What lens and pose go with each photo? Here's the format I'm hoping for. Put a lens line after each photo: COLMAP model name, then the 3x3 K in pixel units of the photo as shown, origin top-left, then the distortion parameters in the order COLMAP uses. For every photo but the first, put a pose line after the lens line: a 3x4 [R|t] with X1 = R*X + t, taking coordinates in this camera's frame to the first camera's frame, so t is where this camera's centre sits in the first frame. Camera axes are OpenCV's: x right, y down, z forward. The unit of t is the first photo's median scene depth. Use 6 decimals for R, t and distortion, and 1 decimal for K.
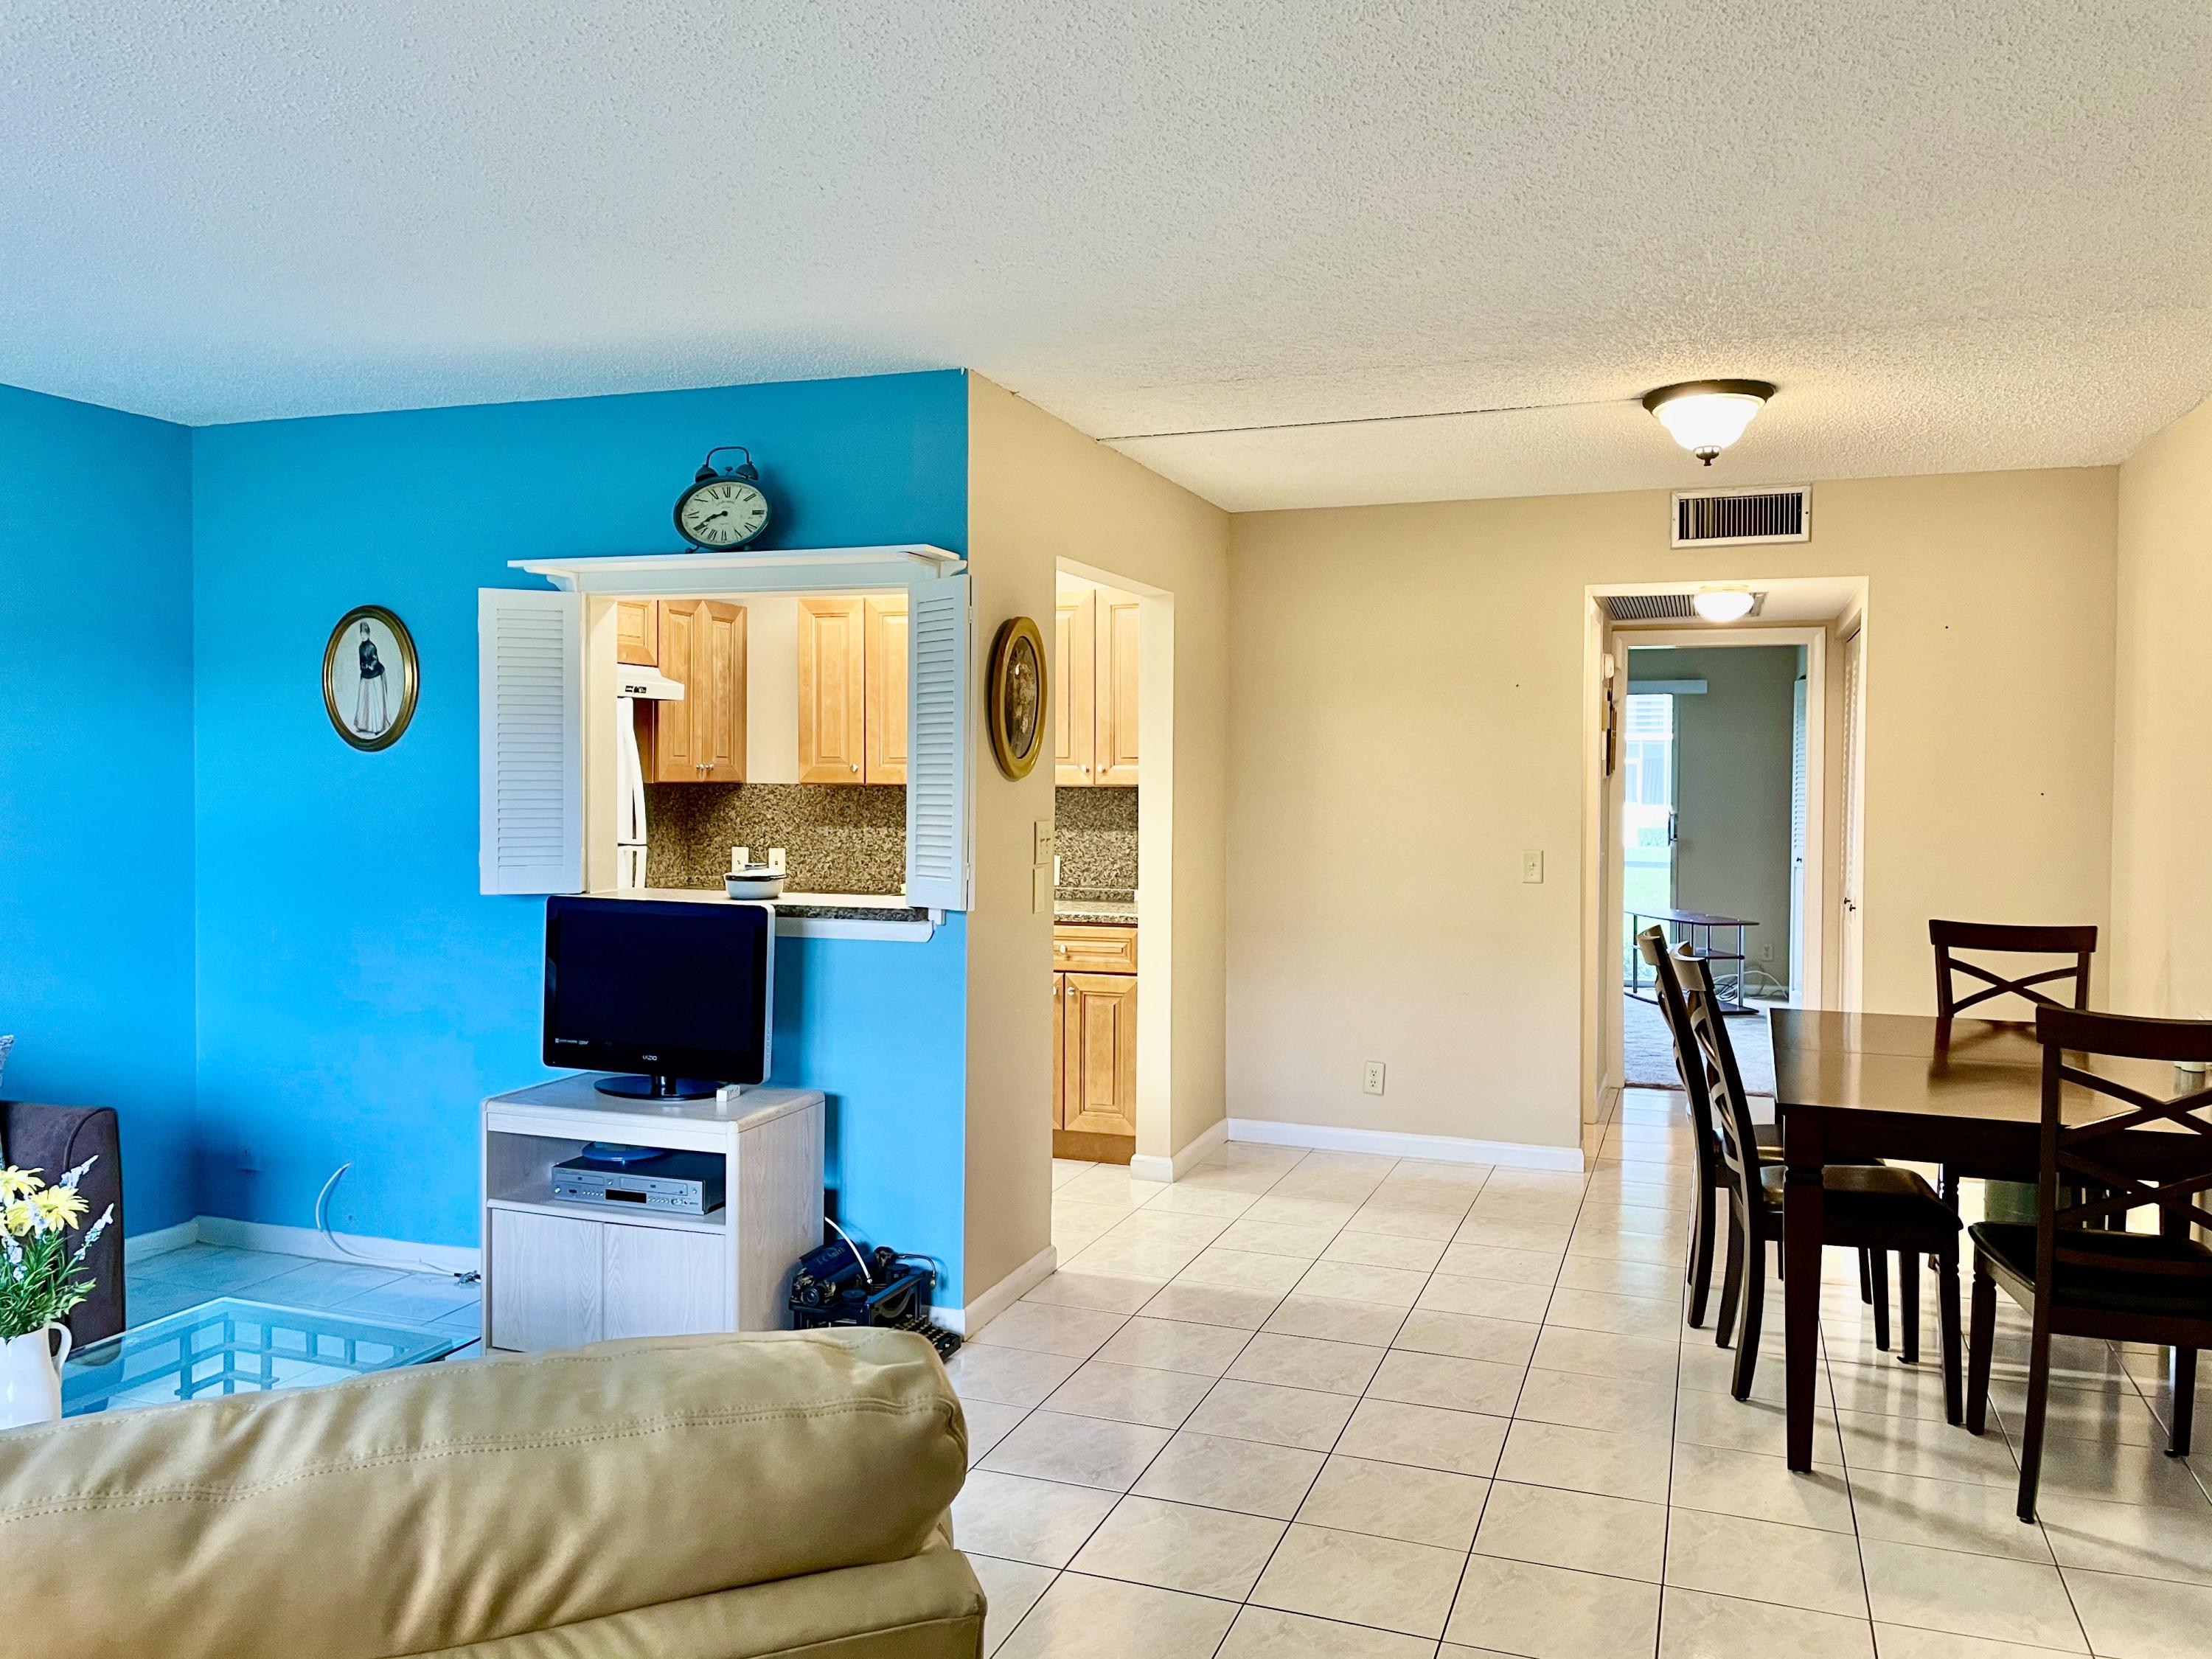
lens RADIAL K [[1663.5, 0, 1110.5], [0, 1663.5, 813.7], [0, 0, 1]] dist [0.096229, -0.122190]
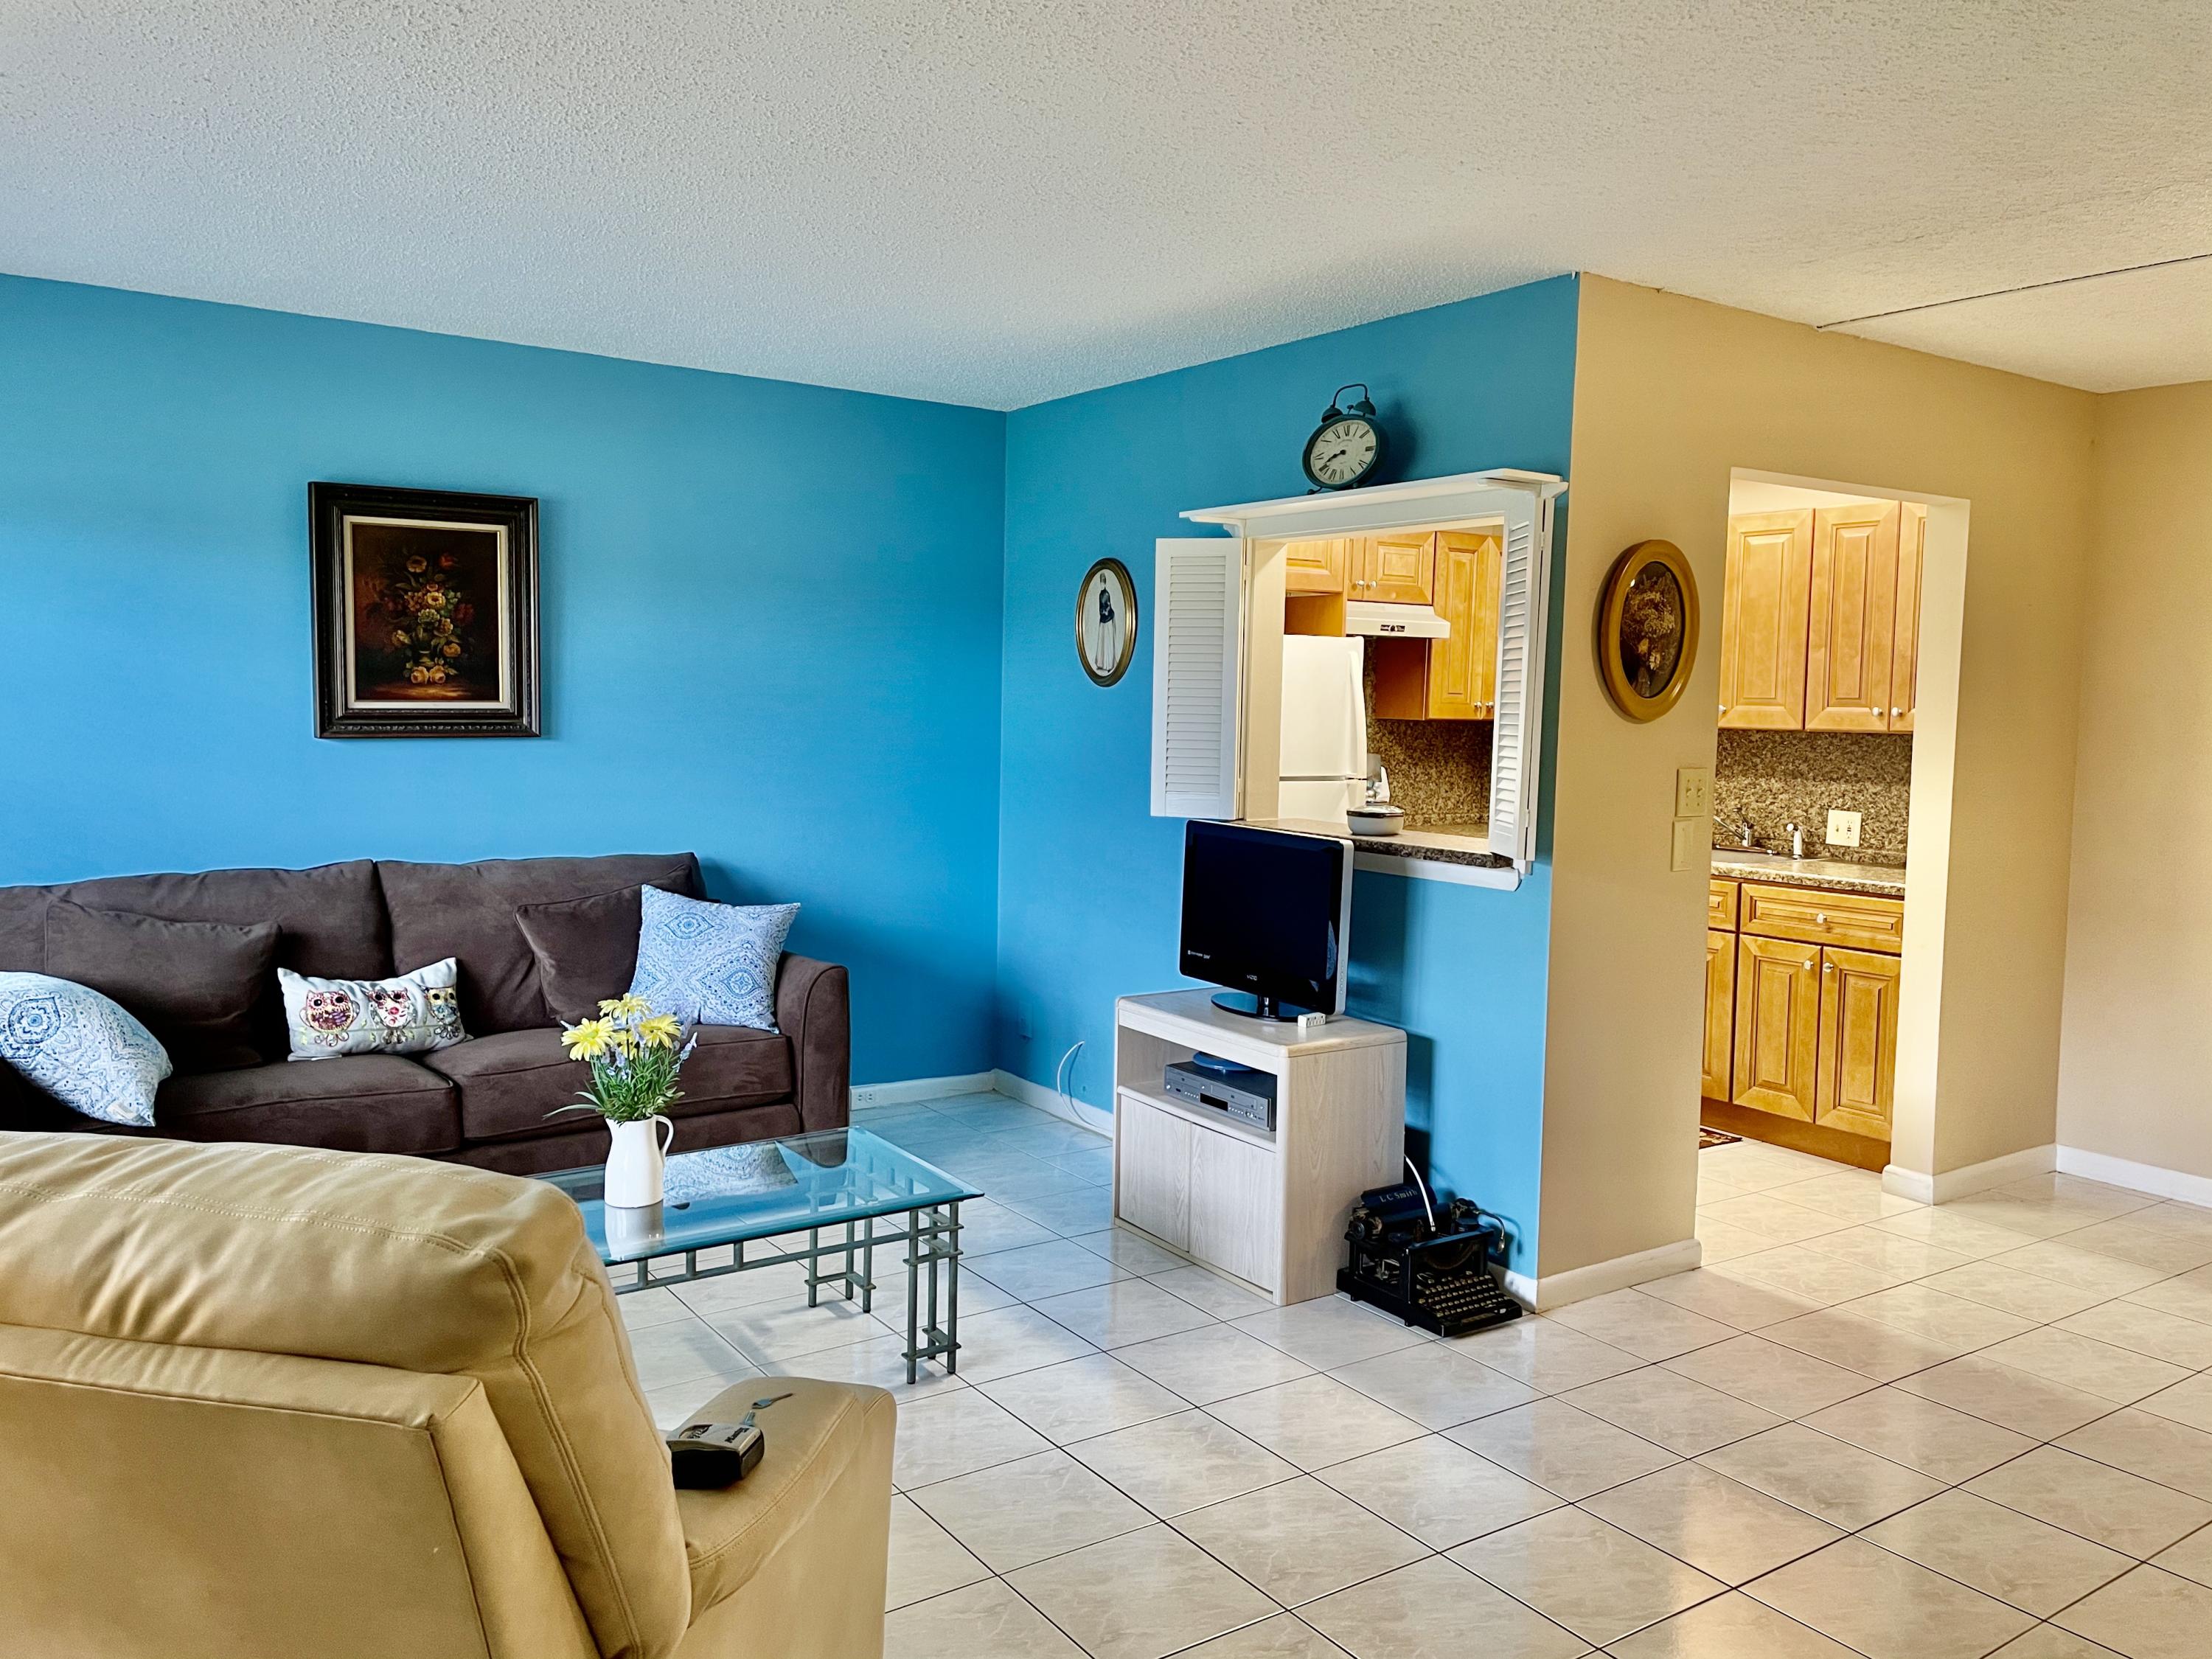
lens RADIAL K [[1663.5, 0, 1106.9], [0, 1663.5, 809.4], [0, 0, 1]] dist [0.096229, -0.122190]
pose [[0.814779, 0.050971, -0.577527, 0.238984], [-0.031858, 0.998559, 0.043185, -0.002738], [0.578896, -0.016788, 0.815229, 0.086528]]
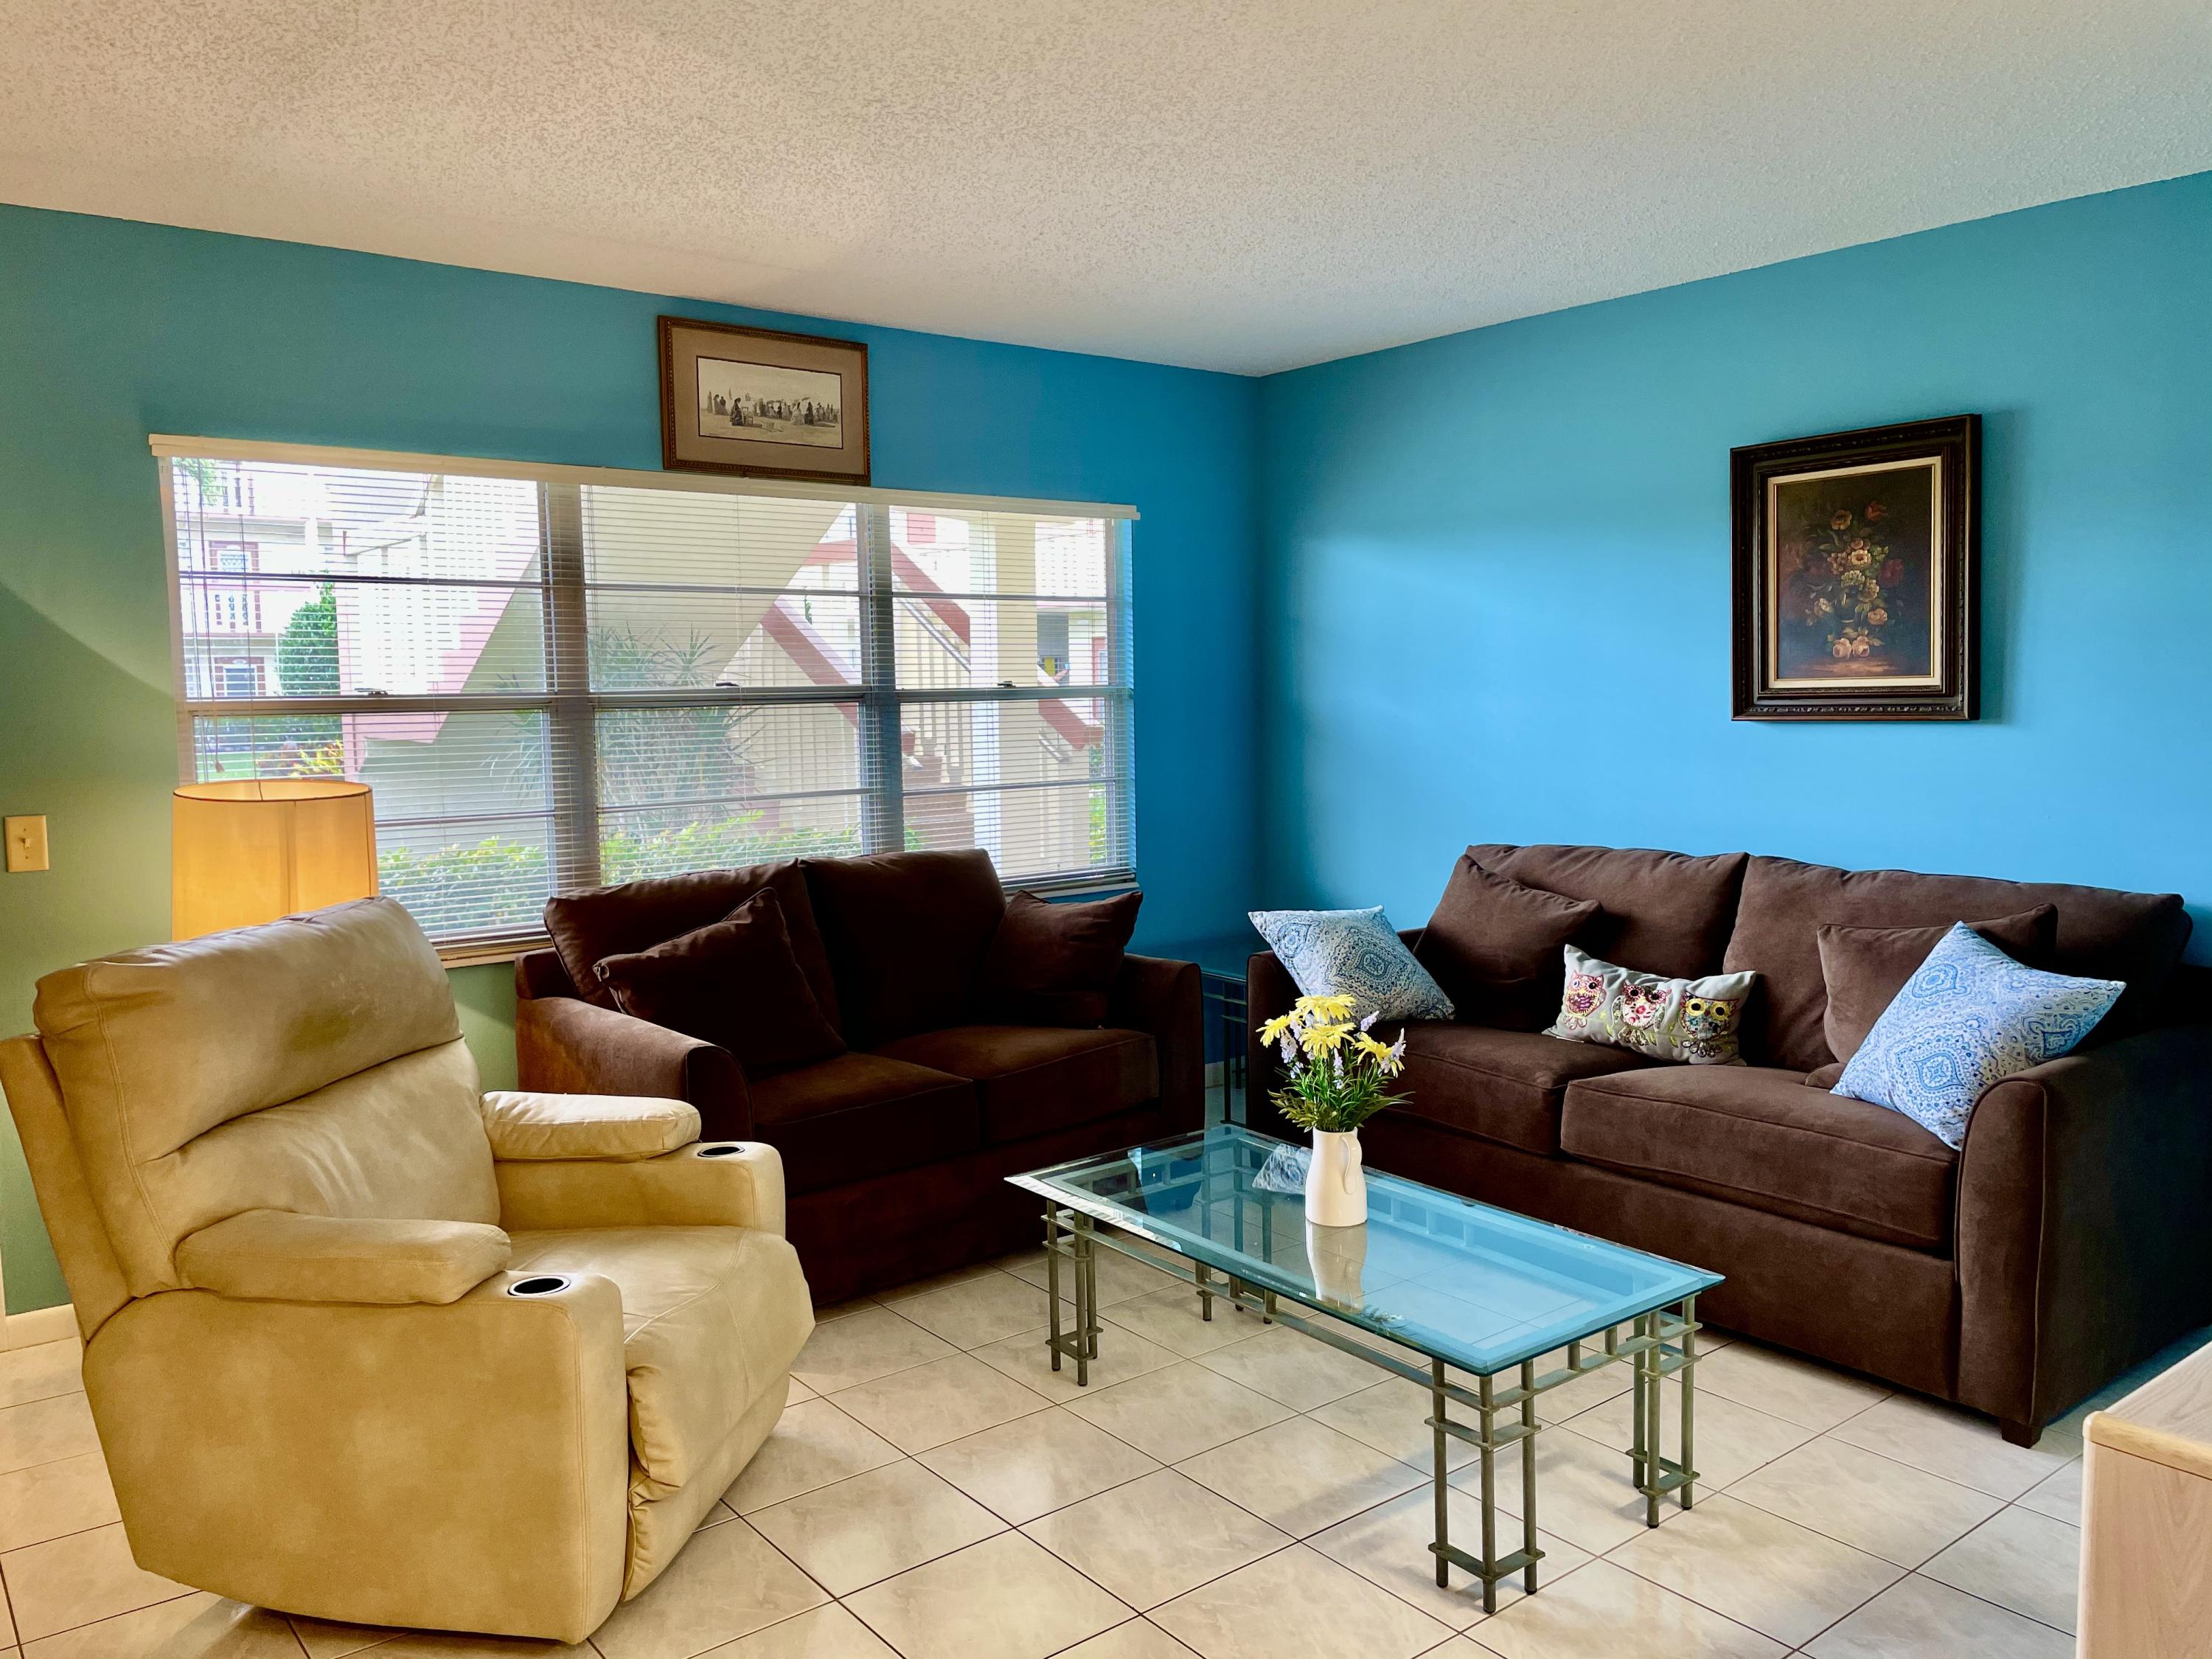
lens RADIAL K [[1663.5, 0, 1106.2], [0, 1663.5, 805.5], [0, 0, 1]] dist [0.096229, -0.122190]
pose [[-0.530316, 0.067528, -0.845106, 0.264482], [-0.011526, 0.996156, 0.086830, -0.017958], [0.847722, 0.055788, -0.527499, 0.880712]]
